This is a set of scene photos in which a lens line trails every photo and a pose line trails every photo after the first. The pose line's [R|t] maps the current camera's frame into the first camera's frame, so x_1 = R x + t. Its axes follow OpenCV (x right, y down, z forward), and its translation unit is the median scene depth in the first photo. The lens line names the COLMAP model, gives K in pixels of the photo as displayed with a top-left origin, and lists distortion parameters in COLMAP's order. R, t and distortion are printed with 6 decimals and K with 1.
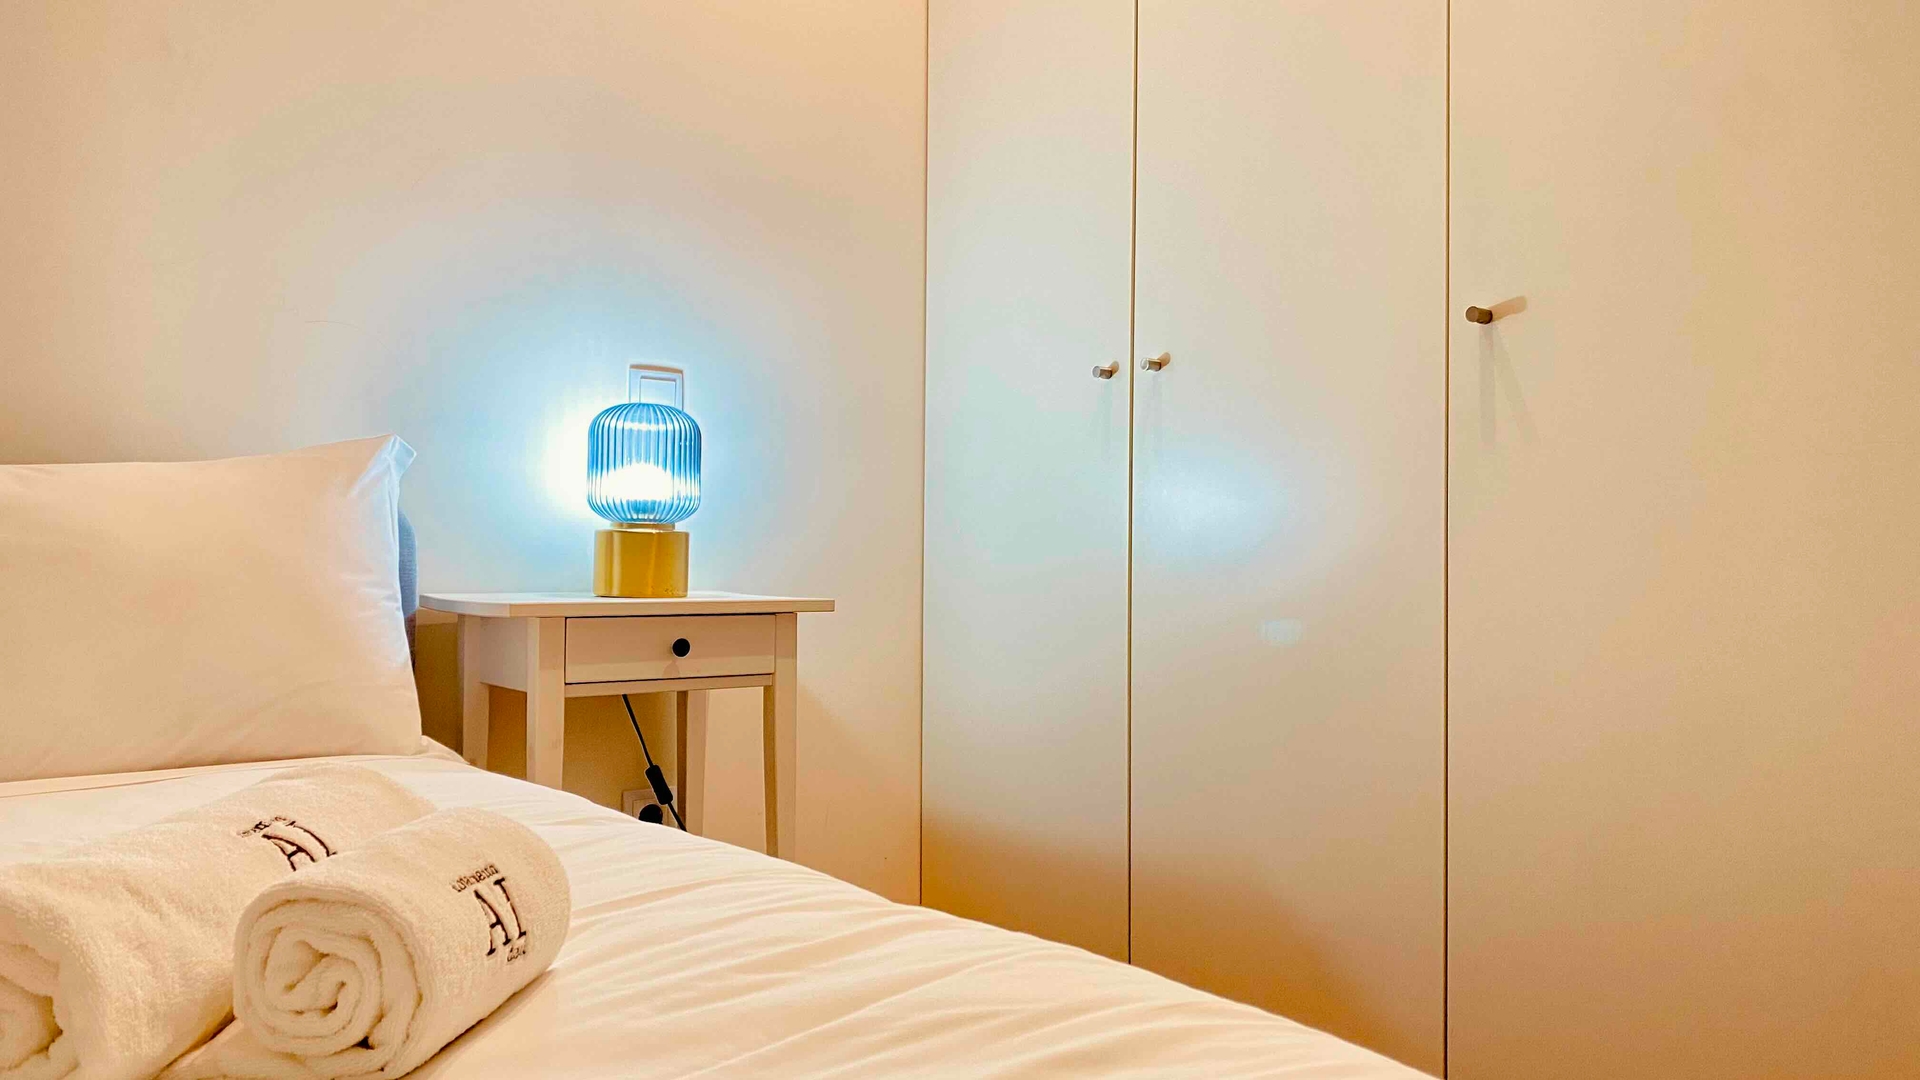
lens RADIAL K [[1456.4, 0, 960.0], [0, 1456.4, 540.0], [0, 0, 1]] dist [-0.001276, -0.008280]
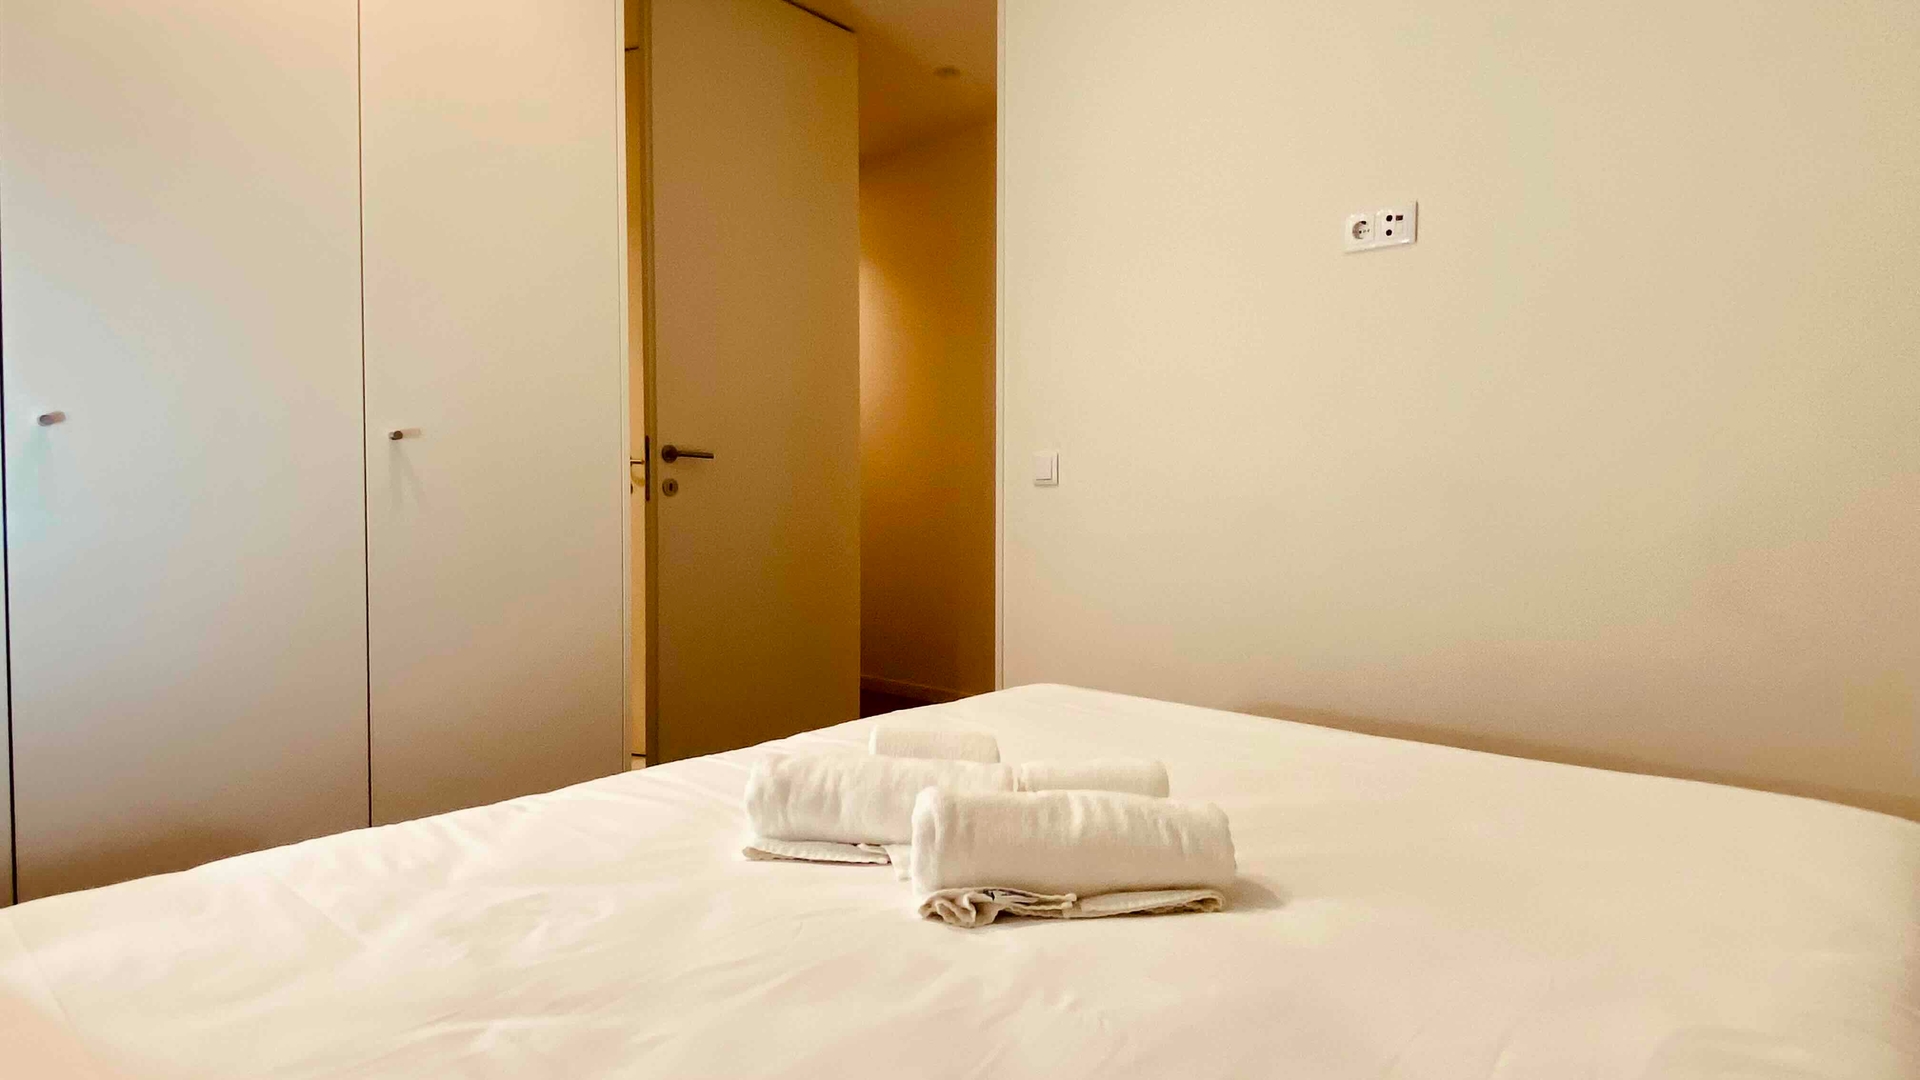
lens RADIAL K [[1089.2, 0, 960.0], [0, 1089.2, 540.0], [0, 0, 1]] dist [0.001318, -0.000840]
pose [[-0.172370, -0.043447, 0.984074, -0.990952], [-0.012481, 0.999043, 0.041921, -0.087859], [-0.984953, -0.005057, -0.172747, 0.531472]]
